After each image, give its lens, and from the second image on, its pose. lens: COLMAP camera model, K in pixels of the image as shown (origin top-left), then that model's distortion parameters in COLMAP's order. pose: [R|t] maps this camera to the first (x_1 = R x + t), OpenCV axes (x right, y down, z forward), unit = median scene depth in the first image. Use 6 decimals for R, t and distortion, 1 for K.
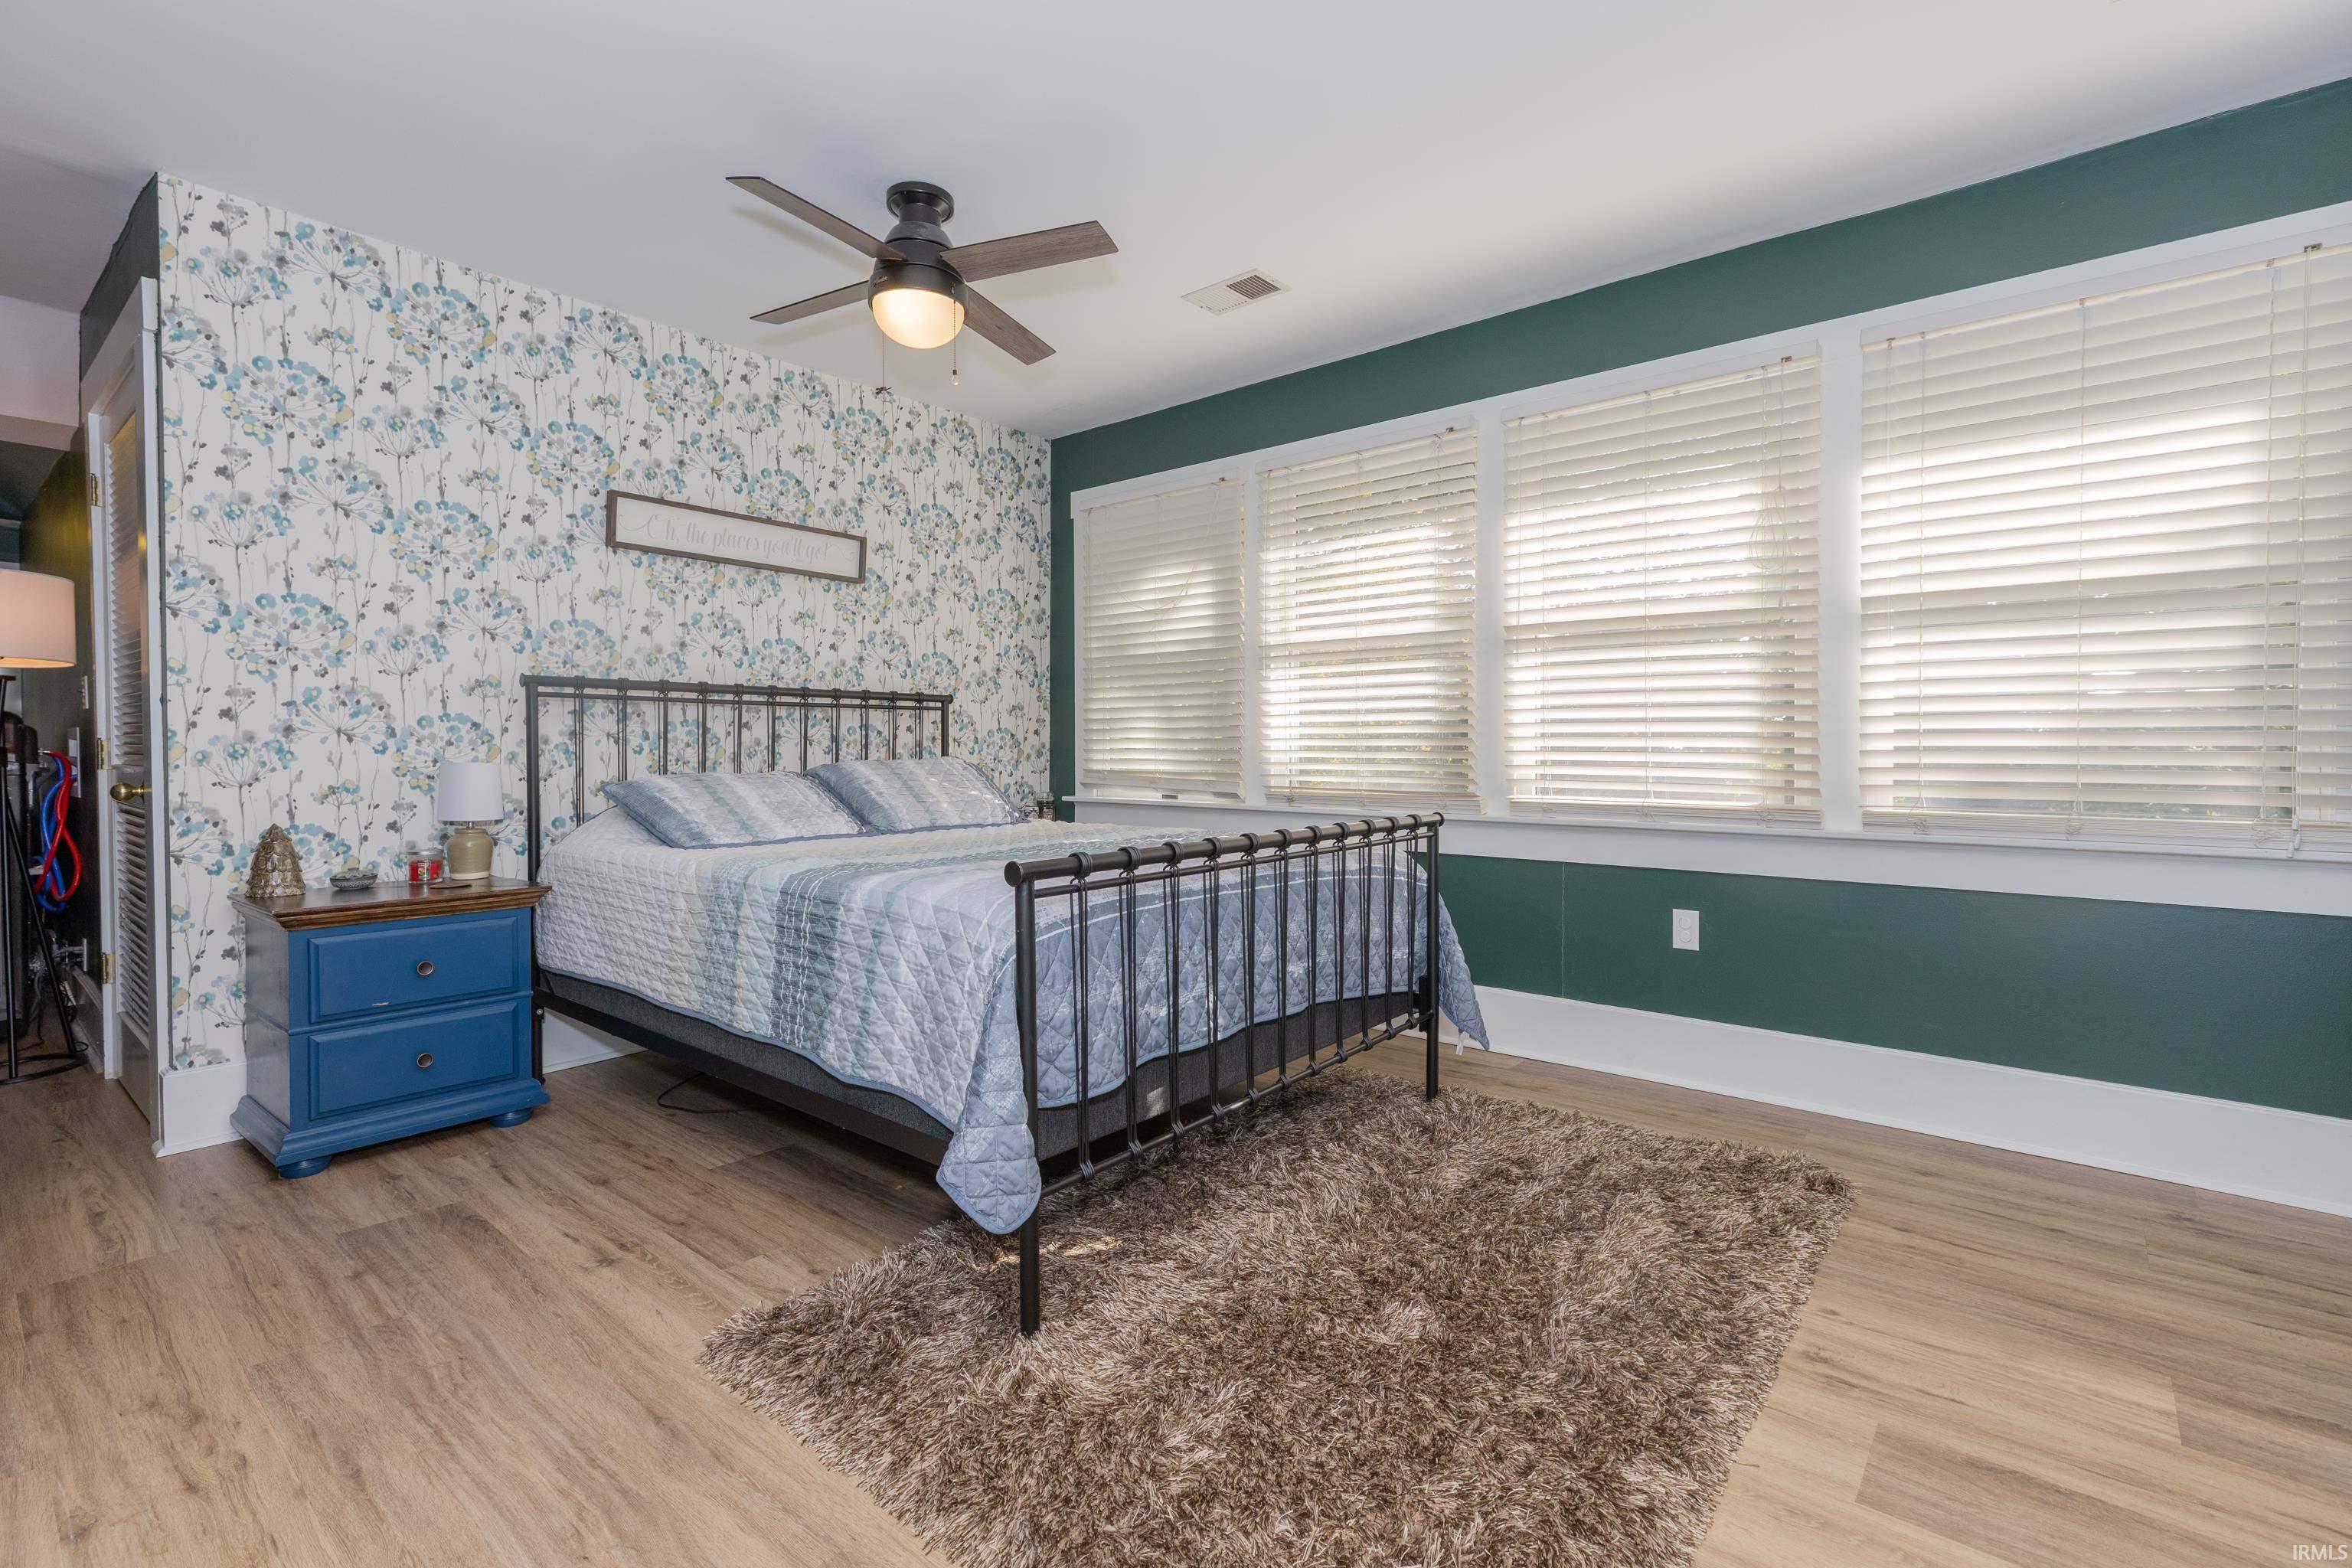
lens RADIAL K [[1130.2, 0, 1178.5], [0, 1130.2, 774.2], [0, 0, 1]] dist [0.002004, 0.000210]
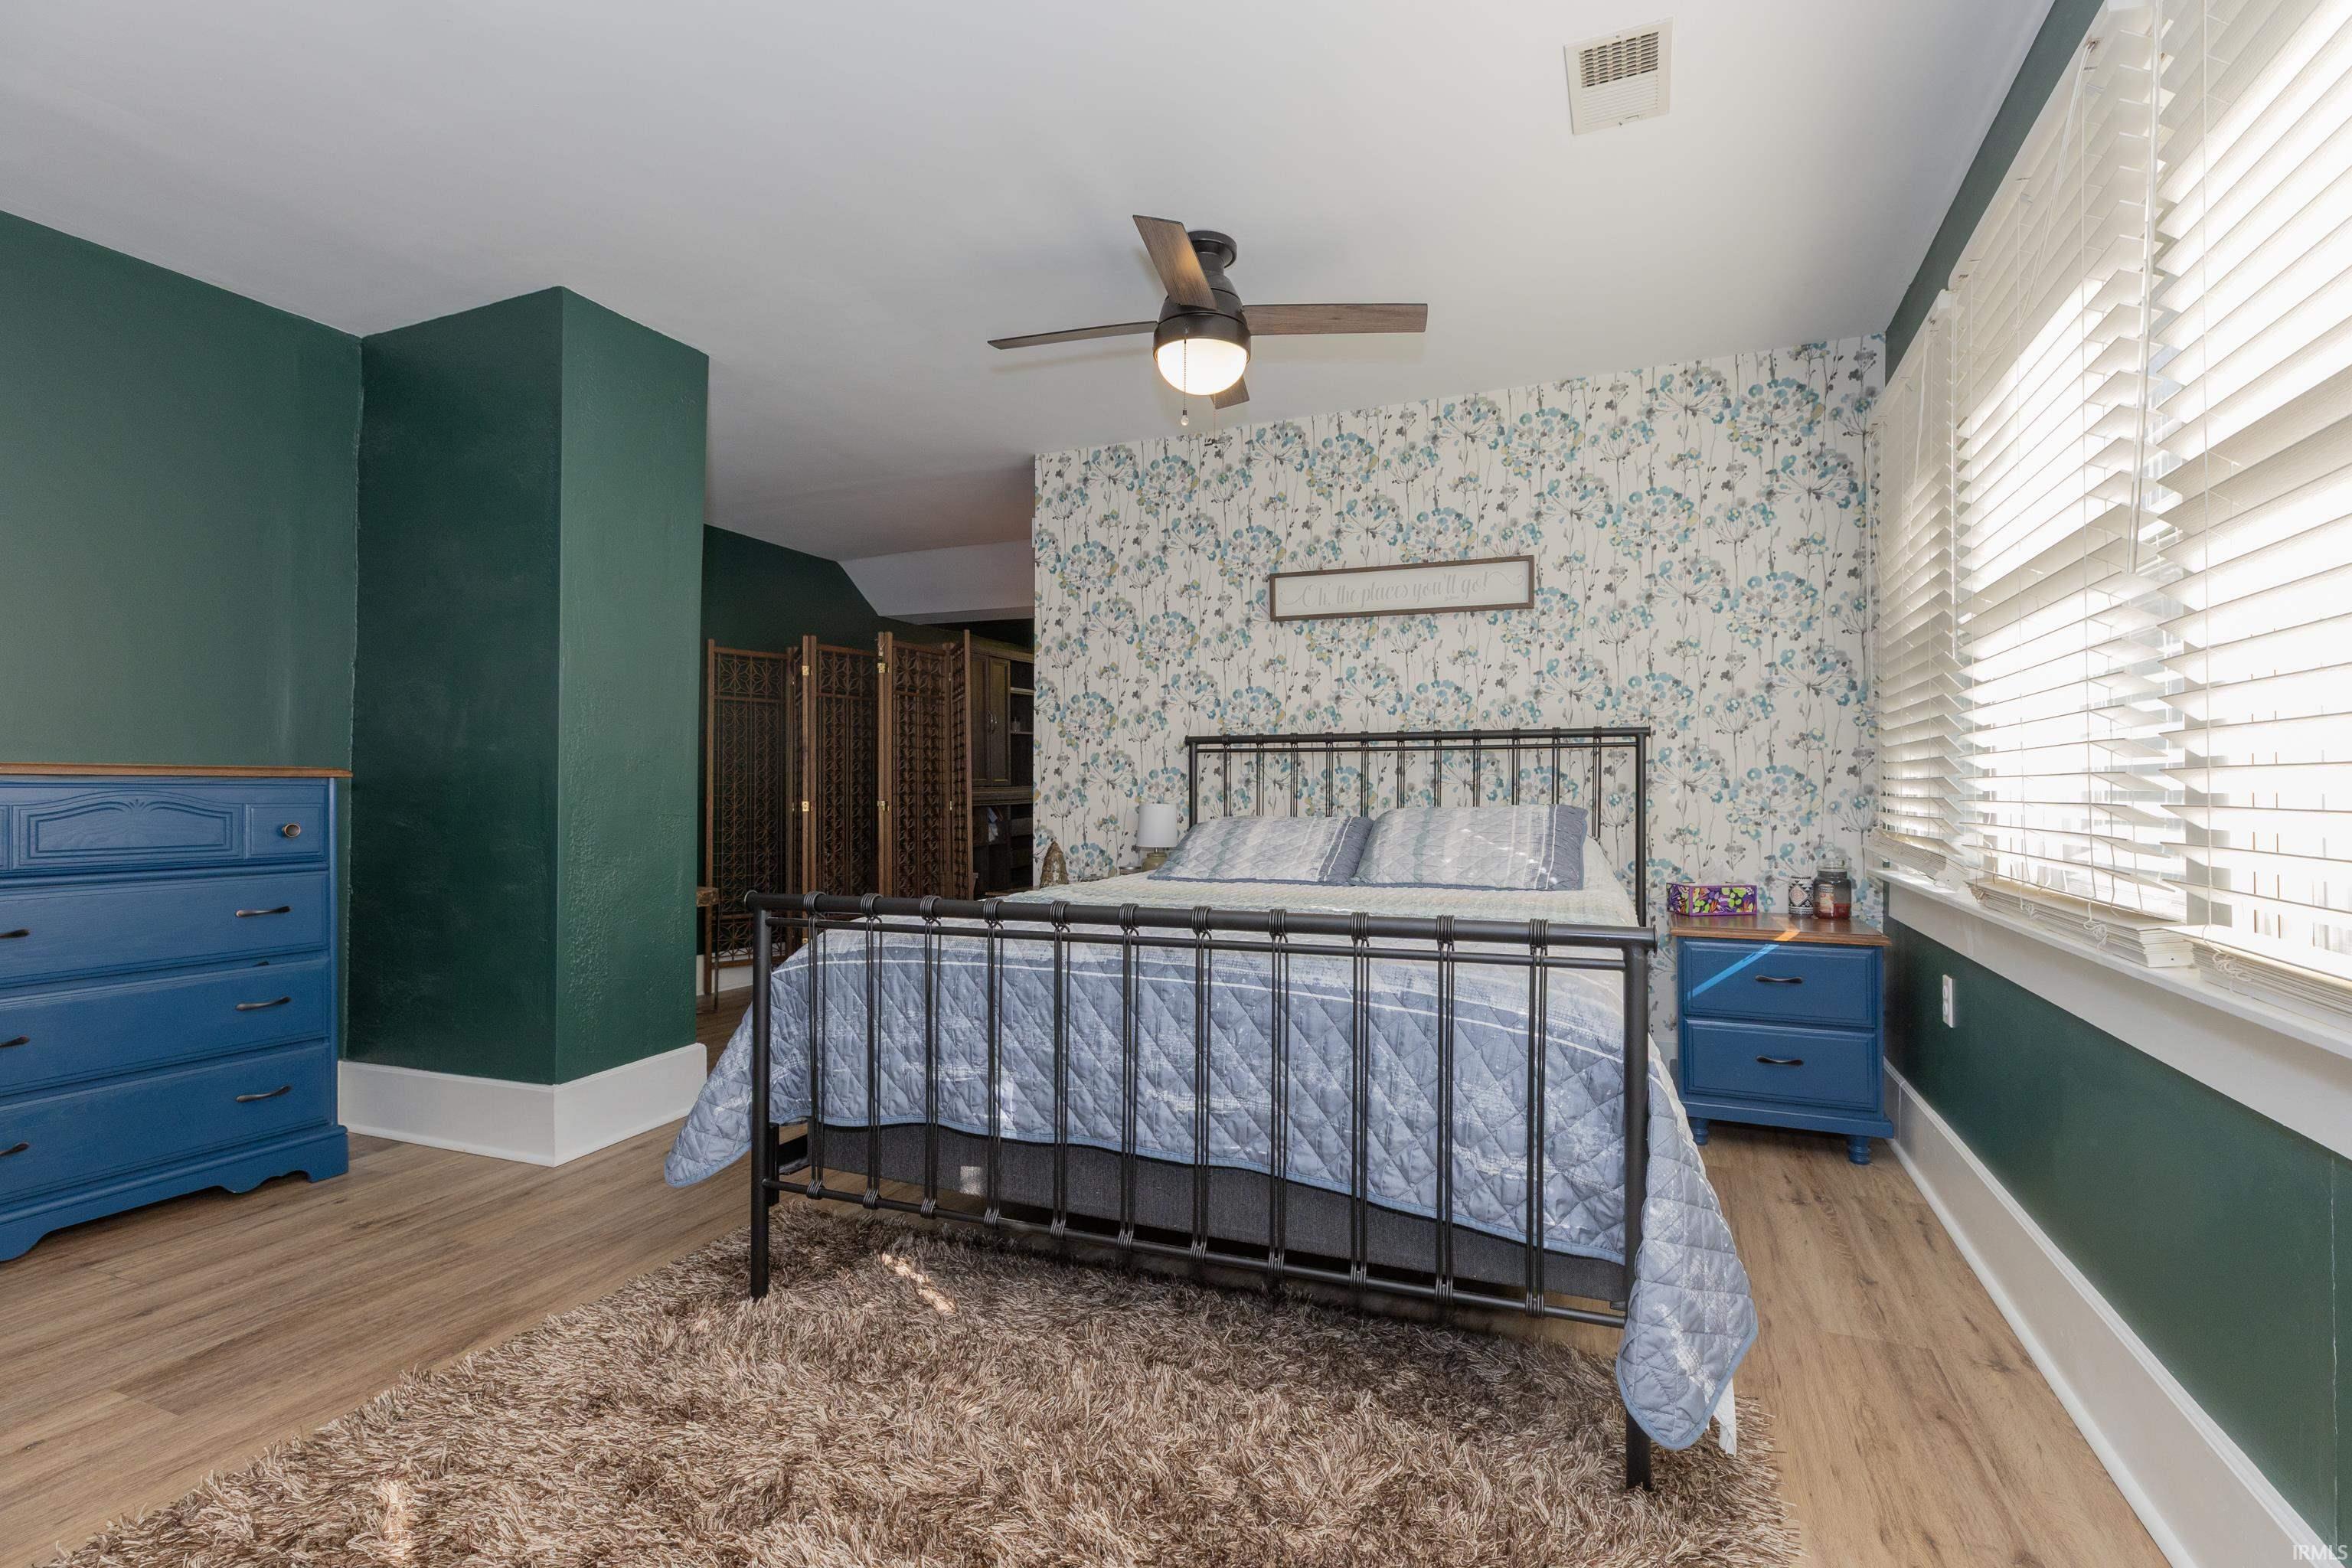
lens RADIAL K [[1014.9, 0, 1178.8], [0, 1014.9, 793.6], [0, 0, 1]] dist [0.000360, -0.000040]
pose [[0.282536, -0.001749, -0.959255, 0.405297], [-0.025297, 0.999637, -0.009273, -0.008612], [0.958923, 0.026886, 0.282390, 0.514836]]
